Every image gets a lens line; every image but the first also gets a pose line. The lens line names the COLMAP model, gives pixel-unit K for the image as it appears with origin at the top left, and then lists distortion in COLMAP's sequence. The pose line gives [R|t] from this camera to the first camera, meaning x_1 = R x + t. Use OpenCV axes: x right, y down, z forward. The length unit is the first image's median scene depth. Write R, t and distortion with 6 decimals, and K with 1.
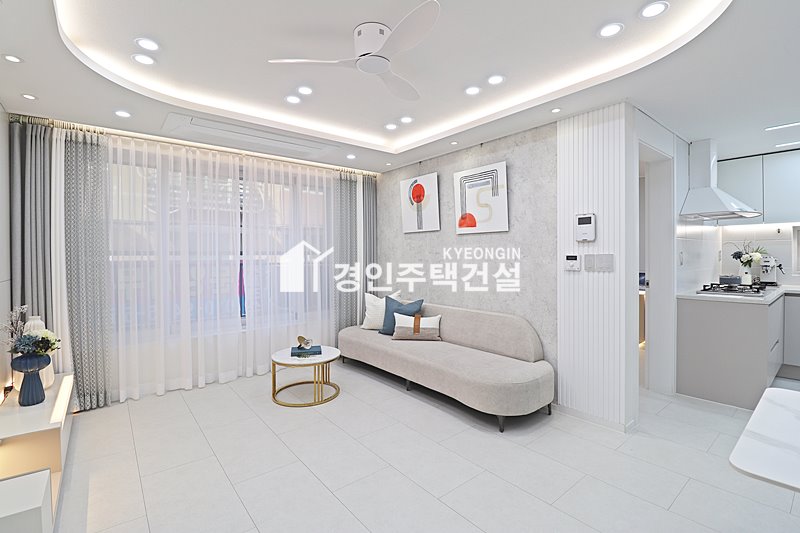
lens RADIAL K [[365.9, 0, 401.7], [0, 365.9, 259.4], [0, 0, 1]] dist [0.000825, -0.012476]
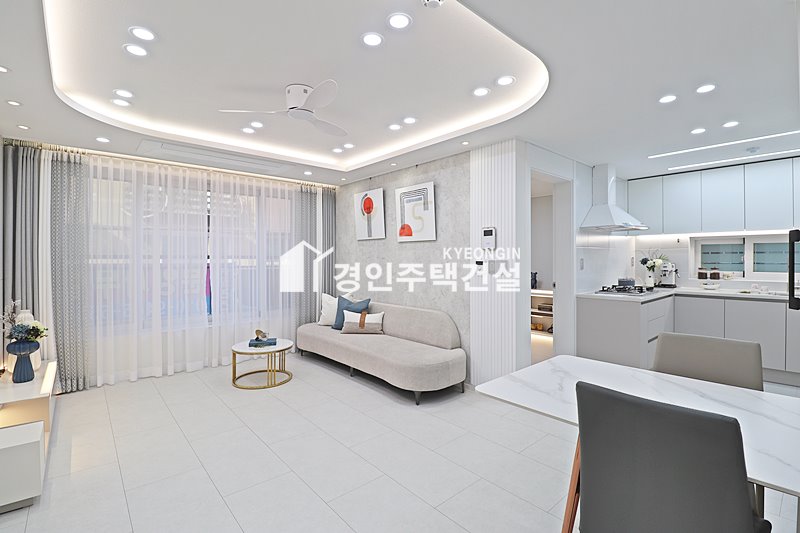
lens RADIAL K [[368.9, 0, 403.8], [0, 368.9, 260.0], [0, 0, 1]] dist [-0.001857, -0.012229]
pose [[0.999185, 0.005278, 0.040024, 0.135787], [-0.004940, 0.999951, -0.008535, -0.002206], [-0.040068, 0.008331, 0.999162, -0.183519]]
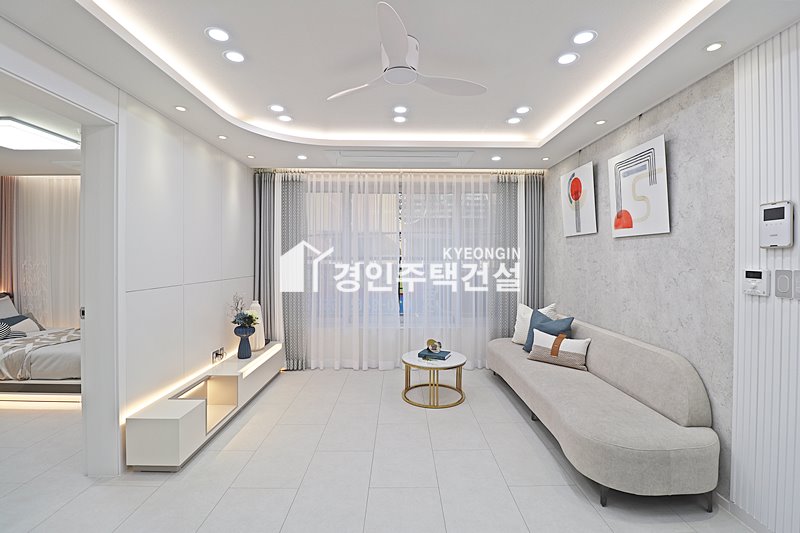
lens RADIAL K [[368.9, 0, 403.8], [0, 368.9, 260.0], [0, 0, 1]] dist [-0.001857, -0.012229]
pose [[0.784501, 0.011655, -0.620018, 0.318358], [-0.014370, 0.999897, 0.000614, -0.017205], [0.619961, 0.008428, 0.784587, 0.124814]]
